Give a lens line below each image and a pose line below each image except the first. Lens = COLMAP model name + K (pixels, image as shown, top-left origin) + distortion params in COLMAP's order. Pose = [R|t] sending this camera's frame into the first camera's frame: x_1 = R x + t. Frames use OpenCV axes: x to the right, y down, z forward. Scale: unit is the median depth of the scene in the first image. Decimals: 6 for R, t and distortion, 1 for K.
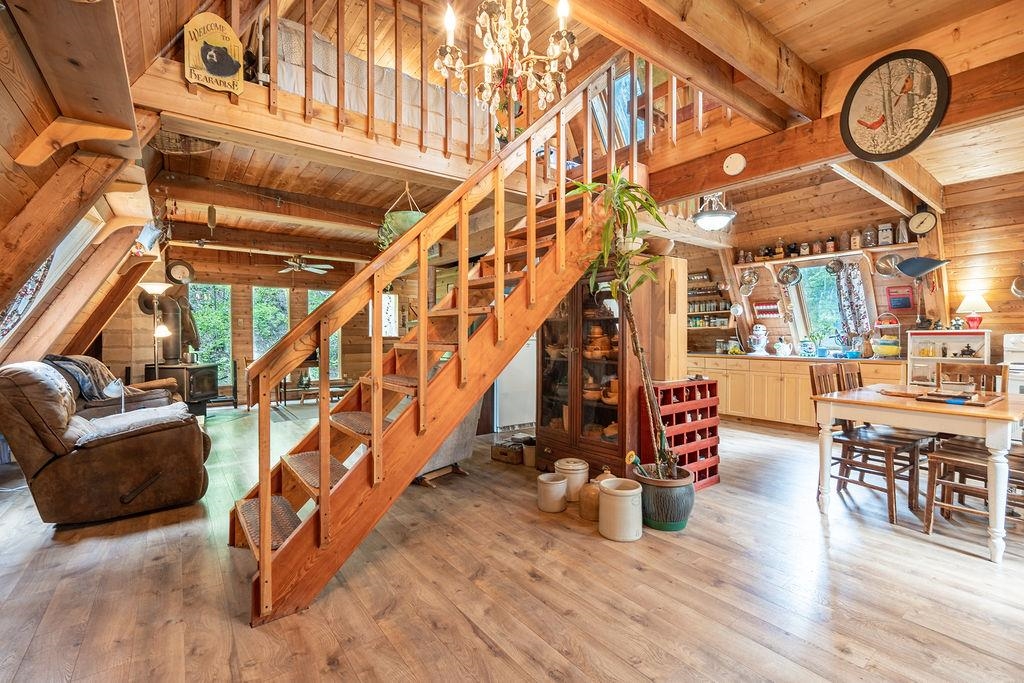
lens RADIAL K [[447.5, 0, 512.0], [0, 447.5, 341.5], [0, 0, 1]] dist [-0.002447, -0.000132]
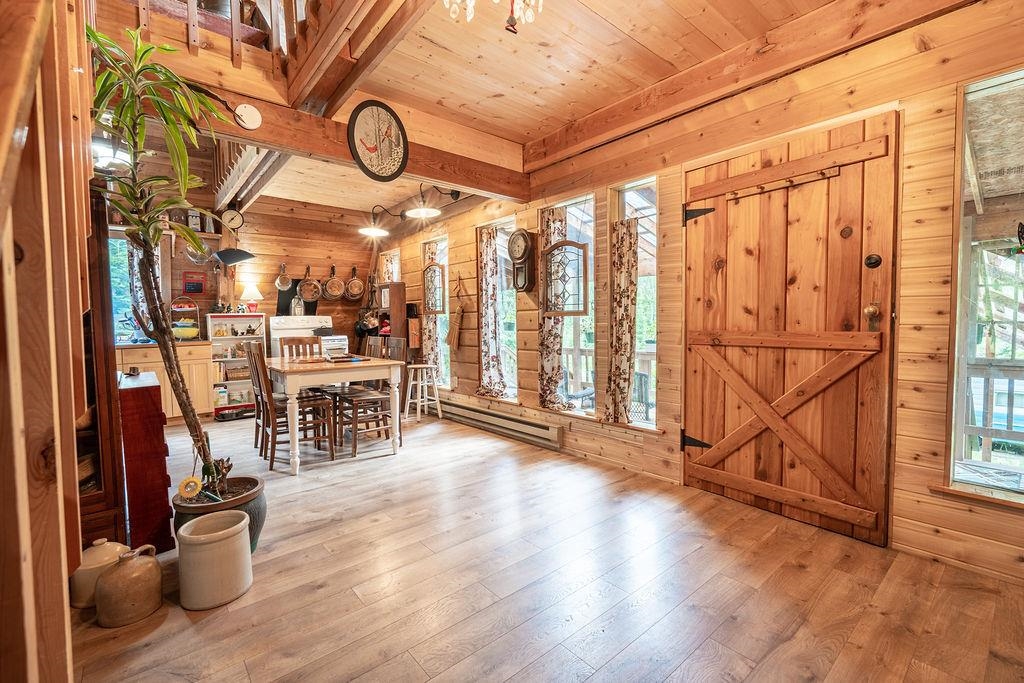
lens RADIAL K [[447.5, 0, 512.0], [0, 447.5, 341.5], [0, 0, 1]] dist [-0.002447, -0.000132]
pose [[-0.055999, -0.048444, 0.997255, -0.350983], [0.028970, 0.998323, 0.050123, 0.014602], [-0.998010, 0.031698, -0.054502, 0.438307]]
